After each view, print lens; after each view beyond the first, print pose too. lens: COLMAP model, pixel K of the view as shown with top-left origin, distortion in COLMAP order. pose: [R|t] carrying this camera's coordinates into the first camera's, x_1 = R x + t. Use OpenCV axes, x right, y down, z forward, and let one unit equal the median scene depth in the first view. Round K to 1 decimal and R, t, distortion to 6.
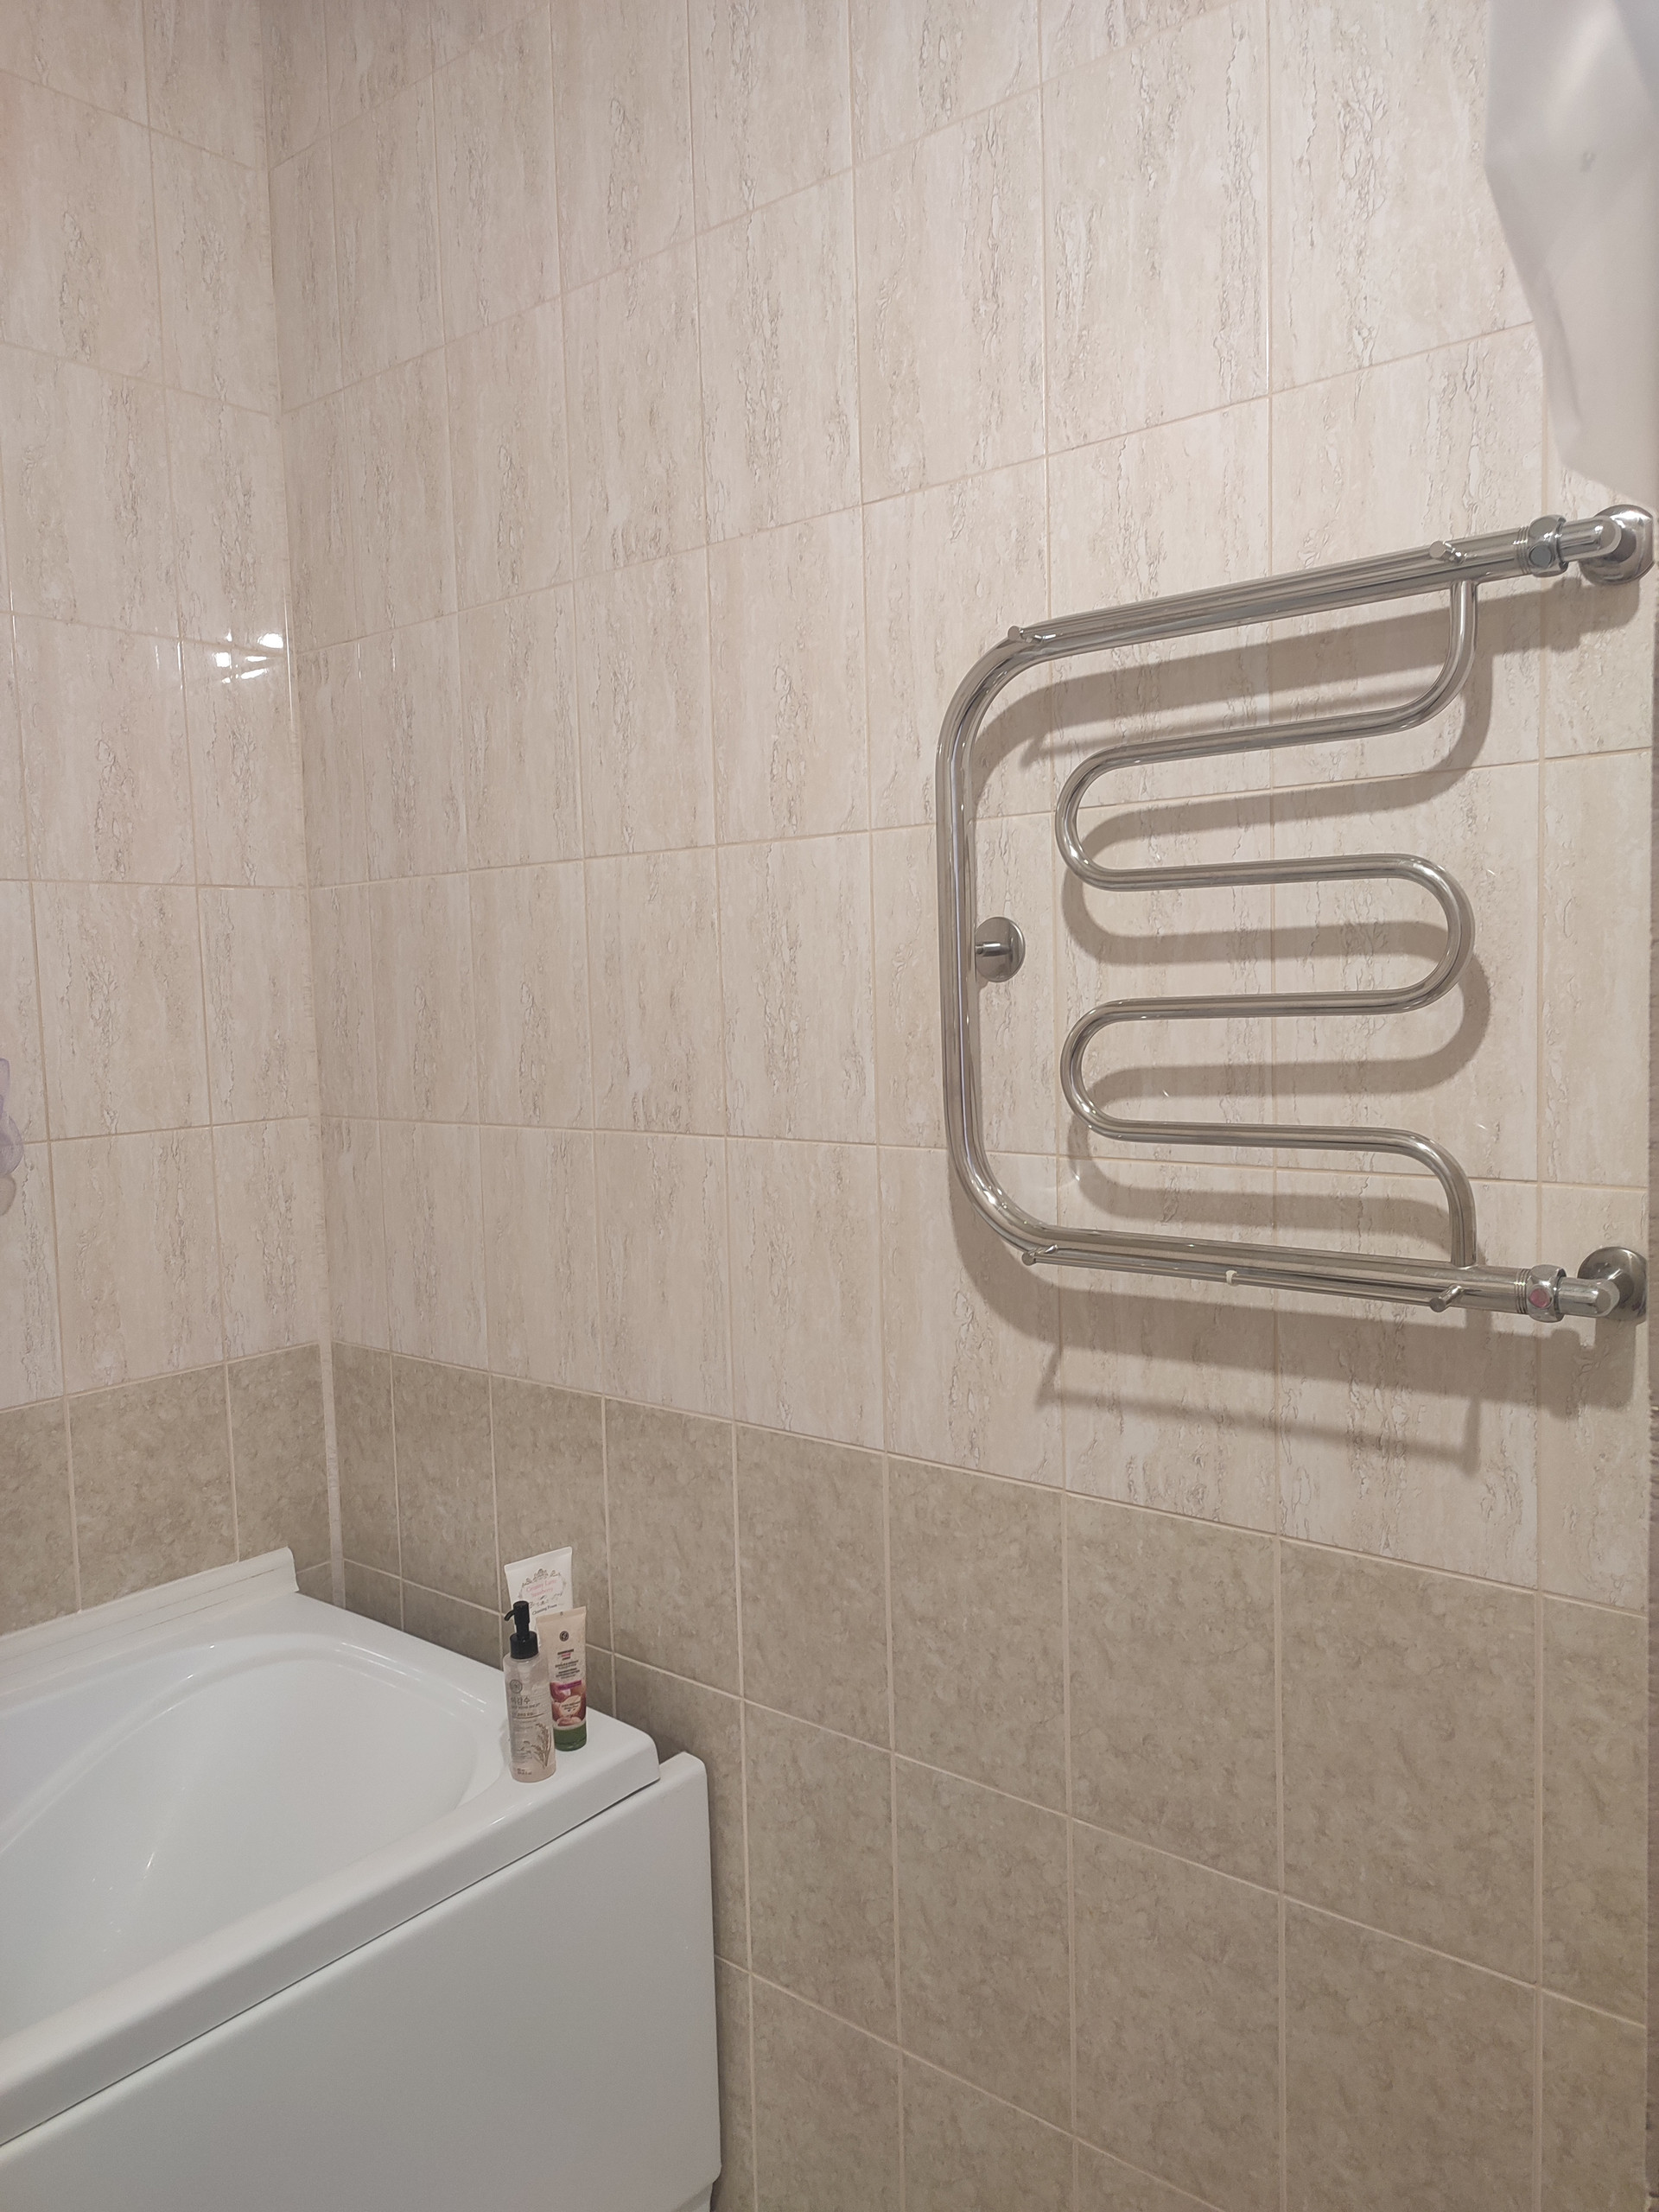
lens RADIAL K [[1614.4, 0, 831.3], [0, 1614.4, 1095.5], [0, 0, 1]] dist [0.036286, -0.031738]
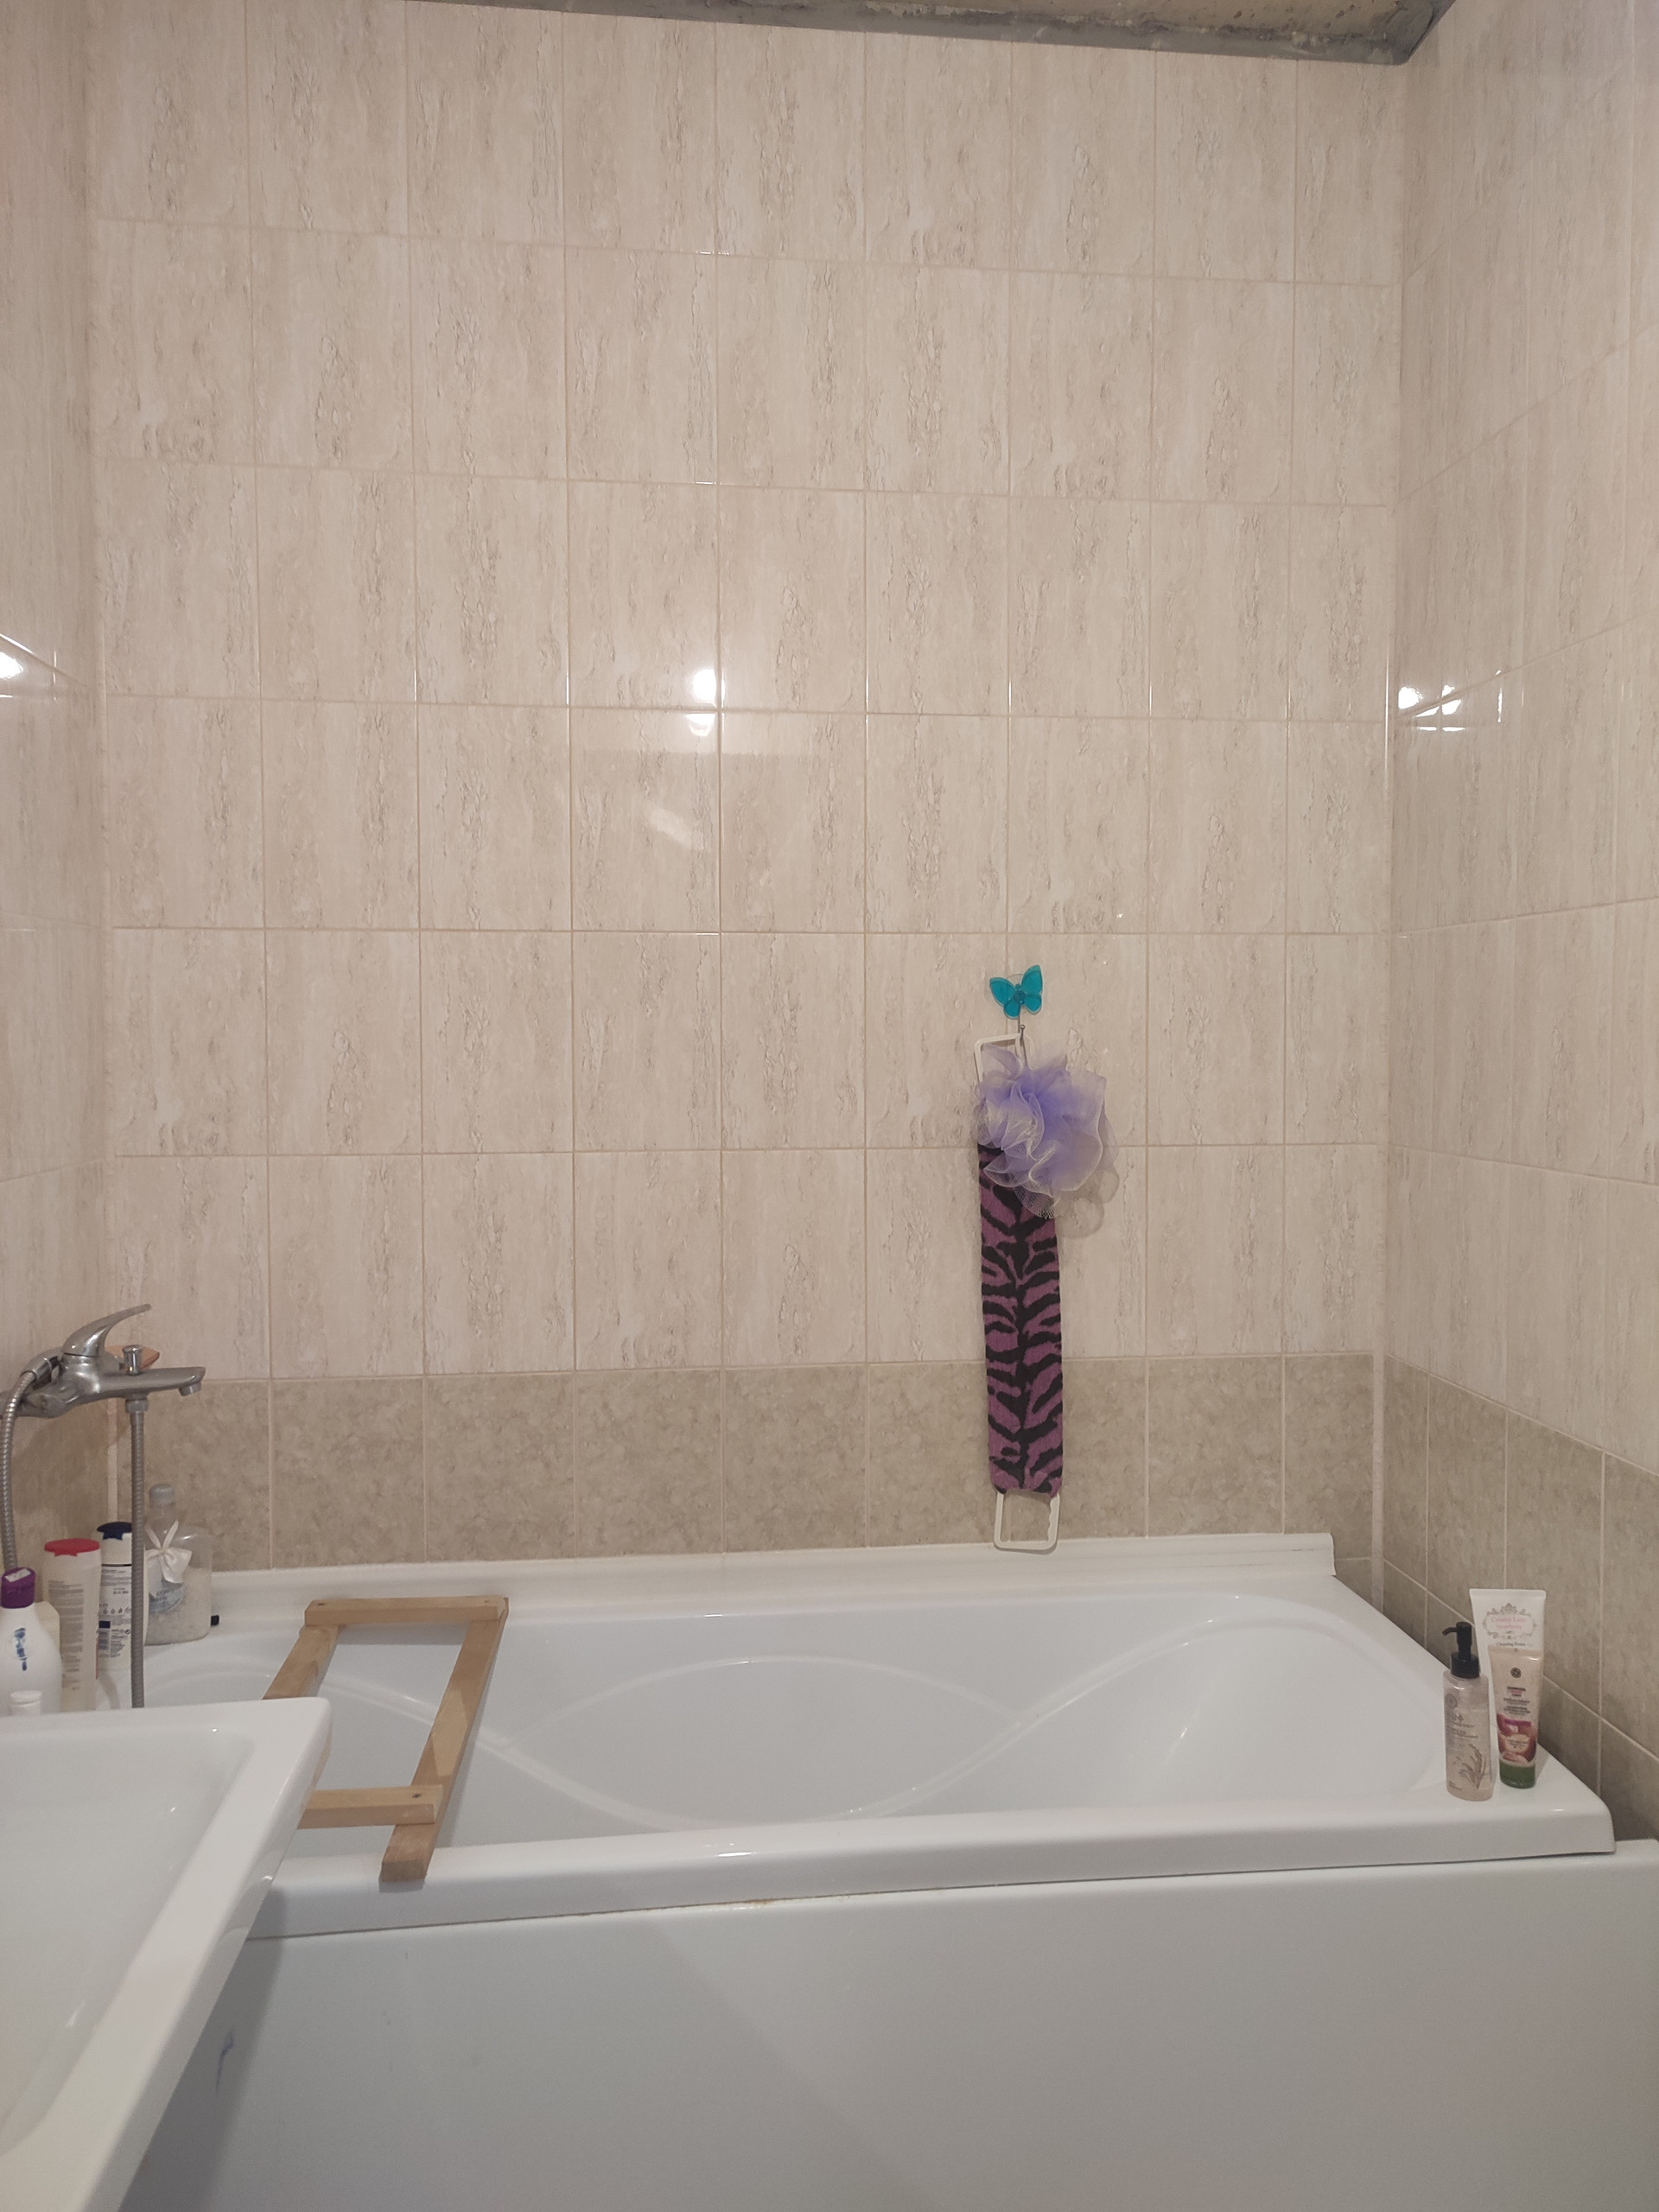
lens RADIAL K [[1614.8, 0, 834.5], [0, 1614.8, 1089.9], [0, 0, 1]] dist [0.040238, -0.026490]
pose [[0.713359, 0.054103, -0.698707, 0.188552], [-0.067561, 0.997681, 0.008275, -0.007976], [0.697534, 0.041302, 0.715360, -0.034128]]
